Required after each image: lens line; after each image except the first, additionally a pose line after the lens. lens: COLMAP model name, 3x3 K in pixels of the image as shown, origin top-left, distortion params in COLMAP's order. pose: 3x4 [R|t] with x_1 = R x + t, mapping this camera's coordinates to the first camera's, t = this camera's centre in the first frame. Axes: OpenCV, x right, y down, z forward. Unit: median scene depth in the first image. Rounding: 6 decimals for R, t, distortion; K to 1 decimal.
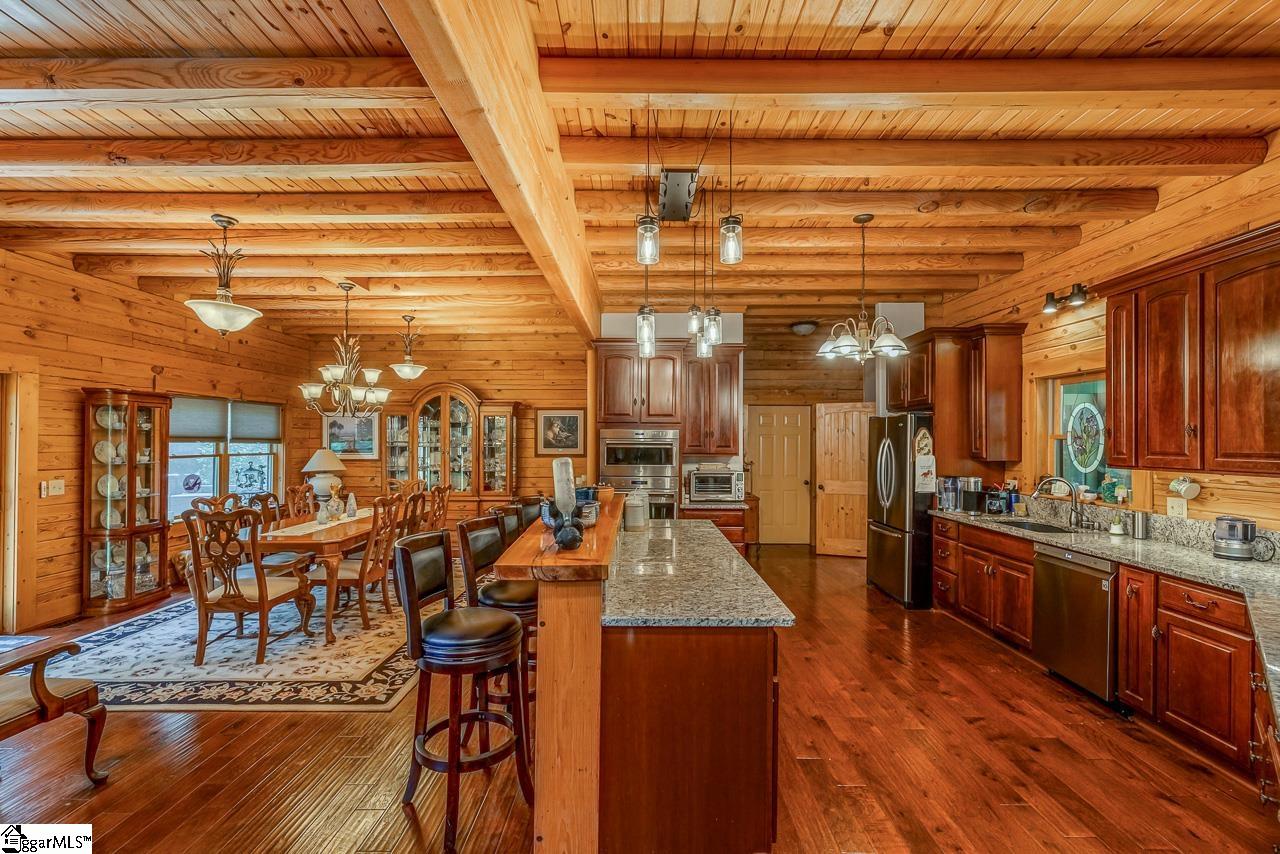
lens RADIAL K [[566.3, 0, 648.1], [0, 566.3, 434.6], [0, 0, 1]] dist [0.000345, -0.000518]
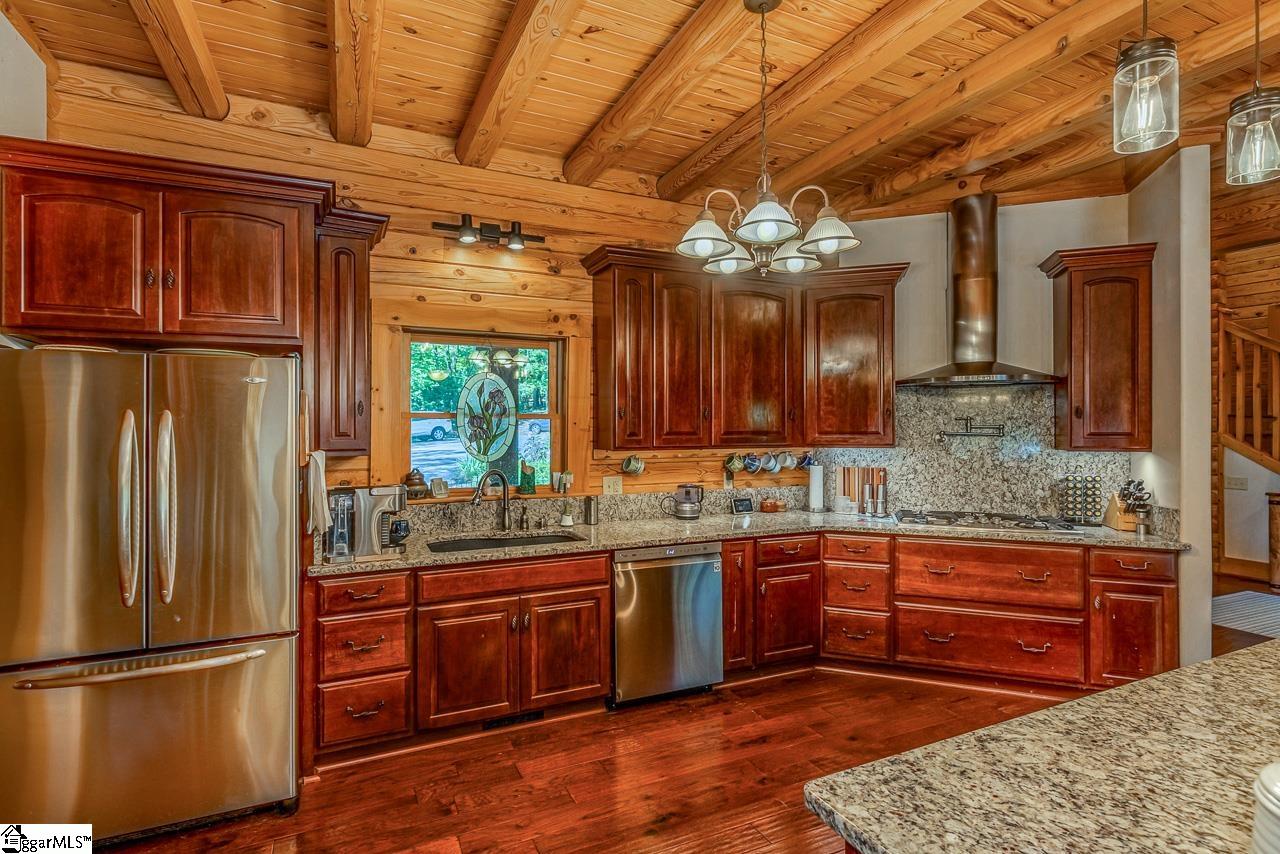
lens RADIAL K [[566.3, 0, 641.6], [0, 566.3, 433.0], [0, 0, 1]] dist [0.000345, -0.000518]
pose [[-0.384541, -0.002367, 0.923105, -0.040384], [-0.007785, 0.999969, -0.000679, 0.028534], [-0.923075, -0.007447, -0.384548, 1.204244]]
